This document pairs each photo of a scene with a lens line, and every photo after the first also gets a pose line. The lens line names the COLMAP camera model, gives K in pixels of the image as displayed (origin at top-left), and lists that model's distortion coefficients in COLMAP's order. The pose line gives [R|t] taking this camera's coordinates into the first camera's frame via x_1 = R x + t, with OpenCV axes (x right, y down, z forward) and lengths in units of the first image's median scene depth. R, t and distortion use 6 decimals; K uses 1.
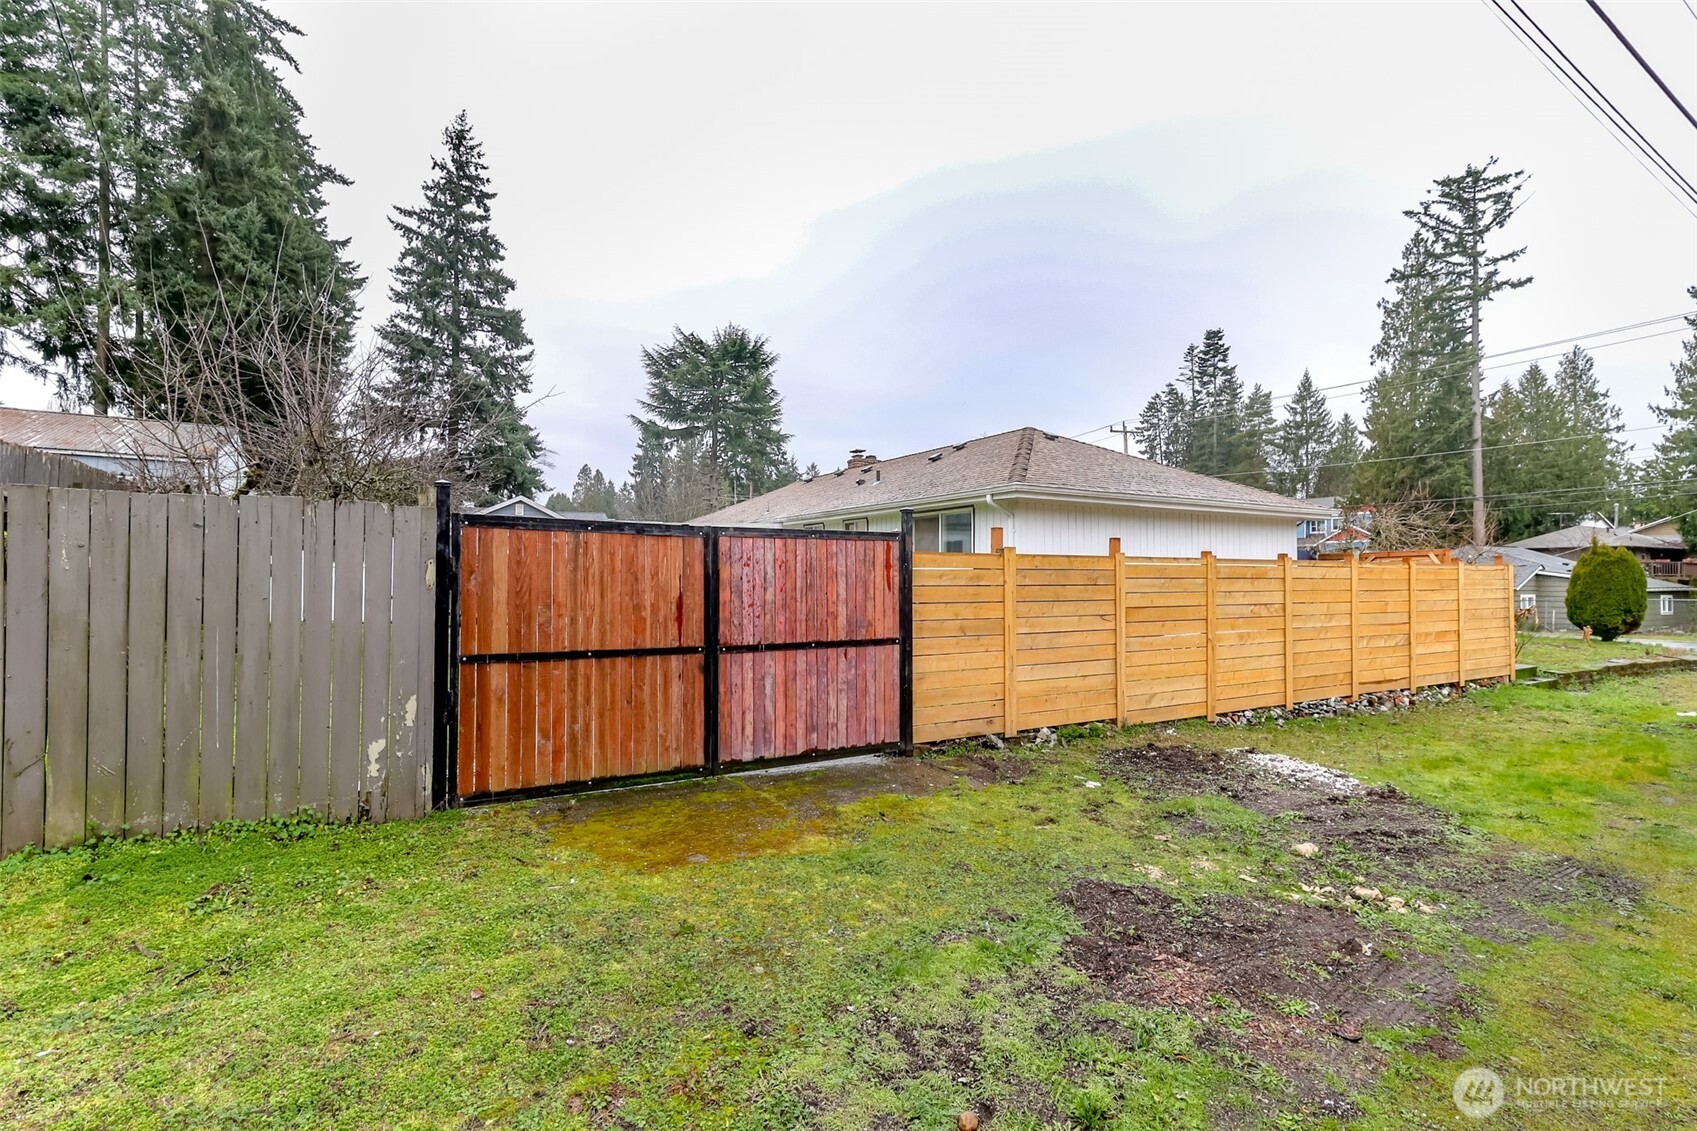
lens RADIAL K [[777.3, 0, 846.8], [0, 777.3, 567.3], [0, 0, 1]] dist [0.019470, 0.000959]
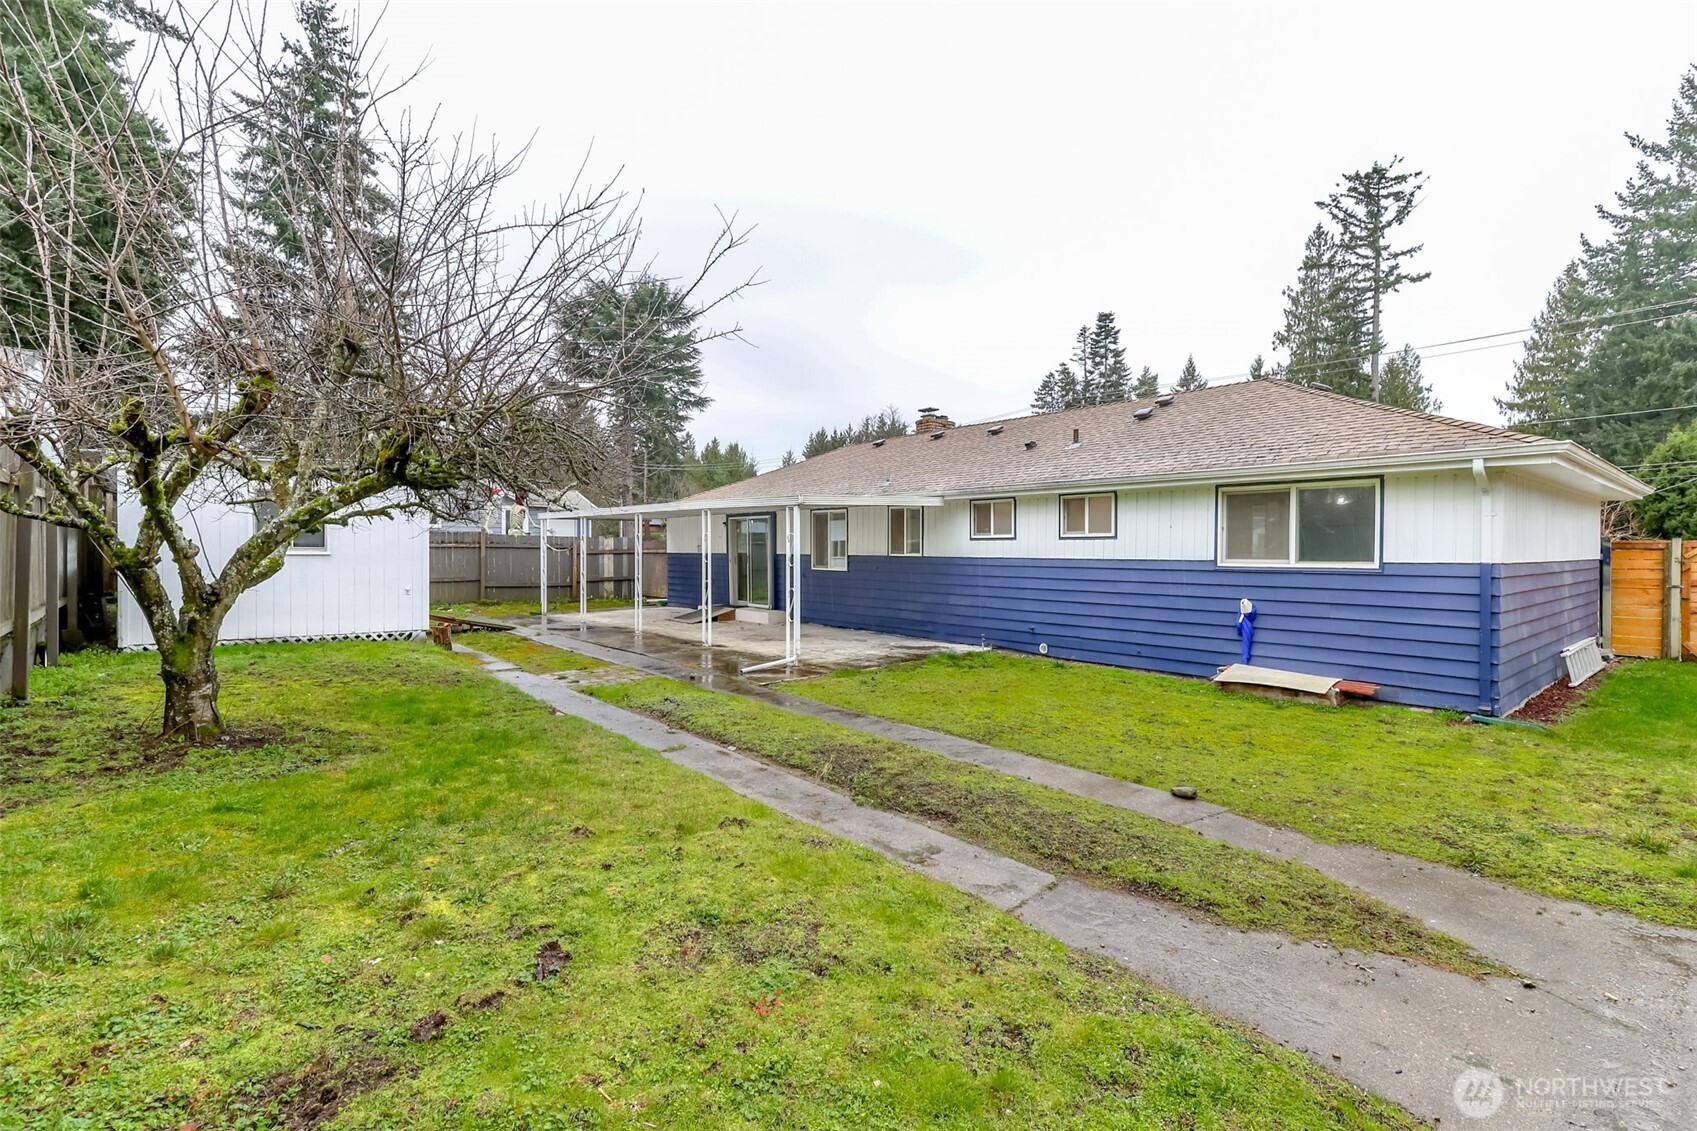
lens RADIAL K [[777.3, 0, 851.0], [0, 777.3, 558.5], [0, 0, 1]] dist [0.019470, 0.000959]
pose [[0.985033, -0.002297, 0.172349, -0.081580], [-0.001704, 0.999733, 0.023059, -0.003853], [-0.172356, -0.023008, 0.984766, 0.073260]]
